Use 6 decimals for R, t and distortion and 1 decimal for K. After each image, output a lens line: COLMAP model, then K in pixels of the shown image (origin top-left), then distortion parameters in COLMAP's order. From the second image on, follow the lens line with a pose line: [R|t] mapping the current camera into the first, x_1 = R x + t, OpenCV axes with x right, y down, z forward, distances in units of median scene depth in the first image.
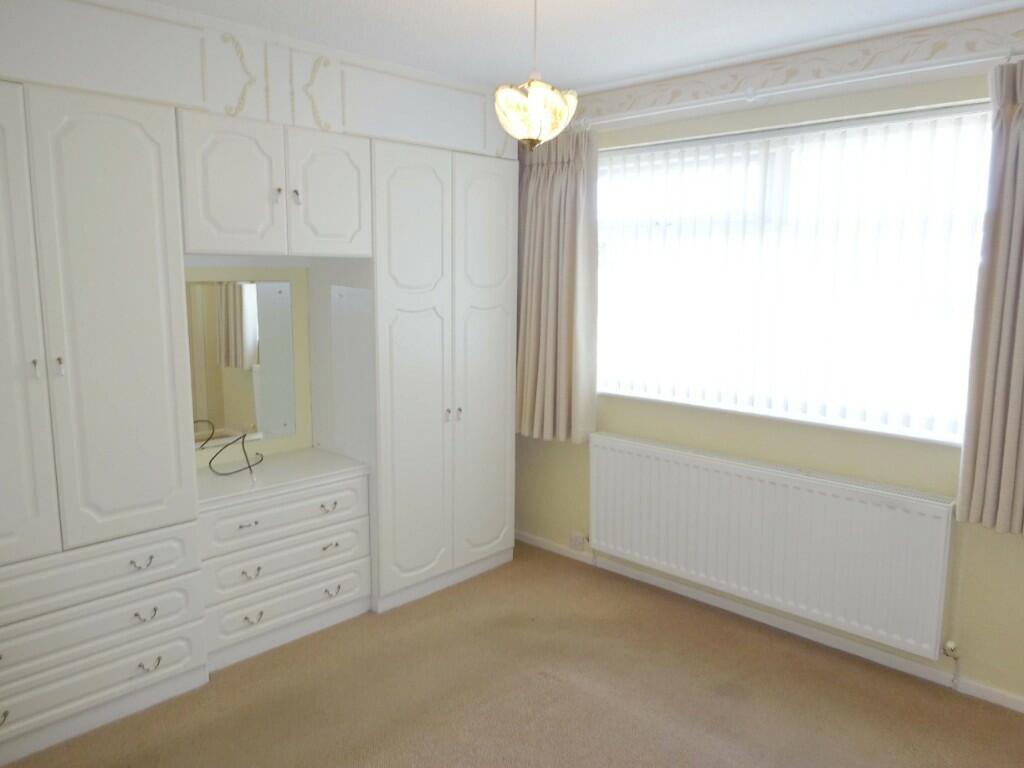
lens RADIAL K [[758.1, 0, 503.3], [0, 758.1, 389.0], [0, 0, 1]] dist [-0.000038, 0.004781]
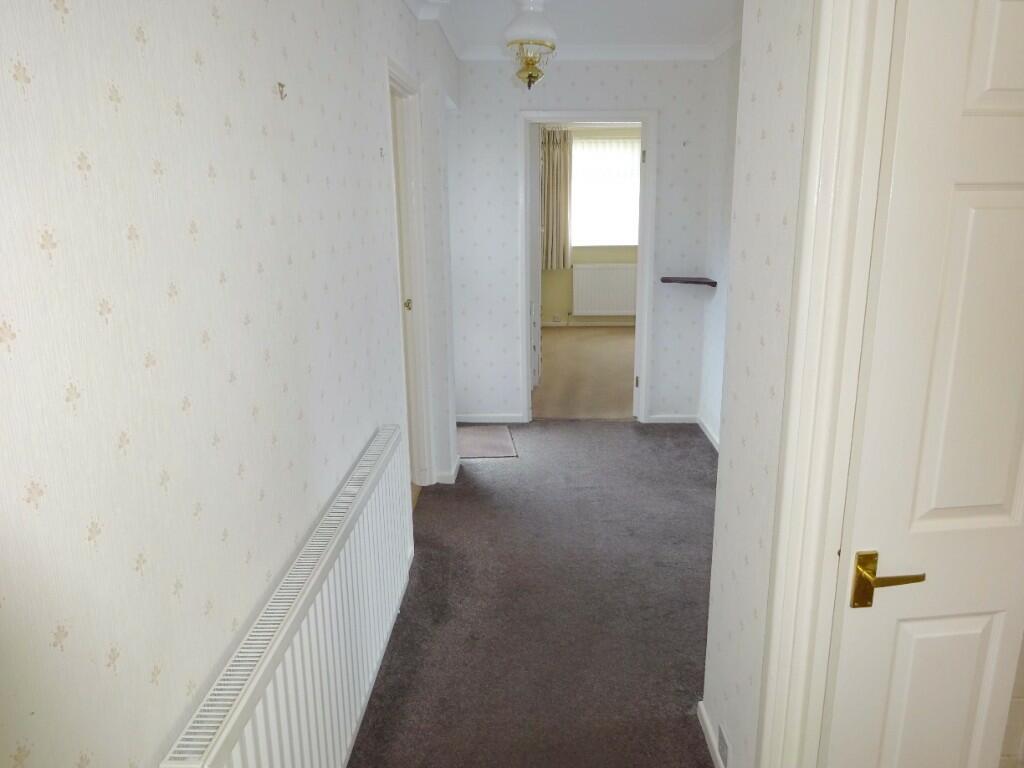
lens RADIAL K [[758.1, 0, 503.3], [0, 758.1, 389.0], [0, 0, 1]] dist [-0.000038, 0.004781]
pose [[0.737260, -0.176777, 0.652071, -1.911134], [0.121752, 0.984124, 0.129138, 0.134469], [-0.664548, -0.015817, 0.747079, -0.701833]]
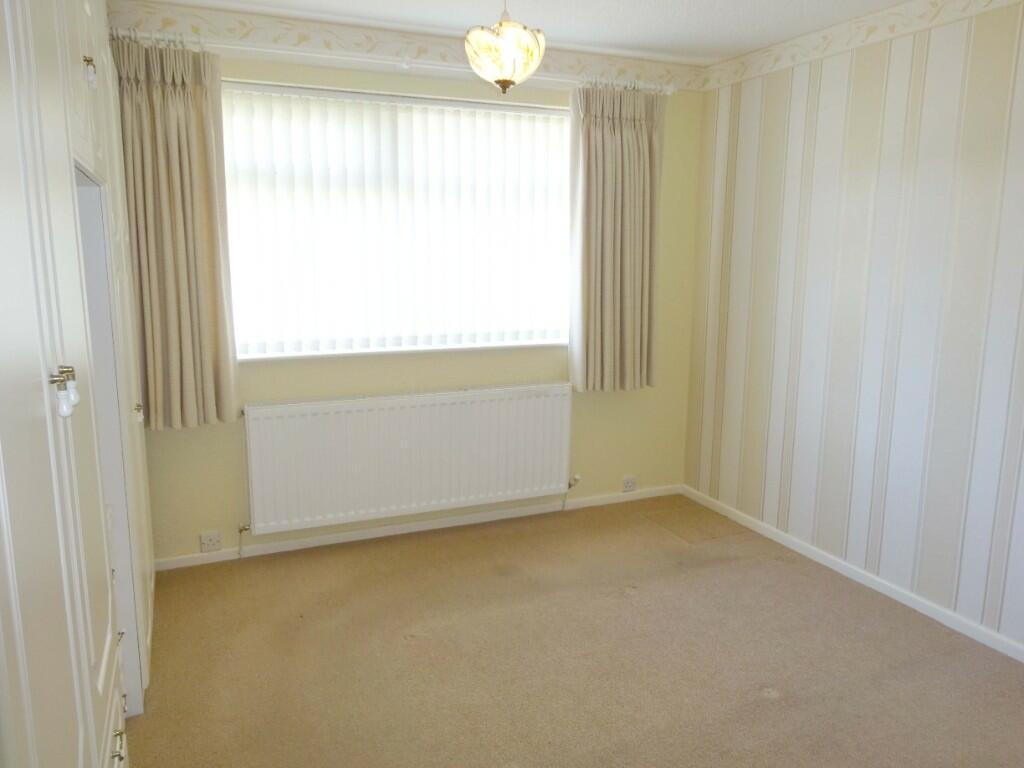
lens RADIAL K [[759.2, 0, 512.0], [0, 759.2, 384.0], [0, 0, 1]] dist [0.001358, 0.006243]
pose [[0.373574, -0.165174, 0.912776, -0.667502], [0.142877, 0.982522, 0.119320, -0.033466], [-0.916531, 0.085839, 0.390644, 0.438005]]
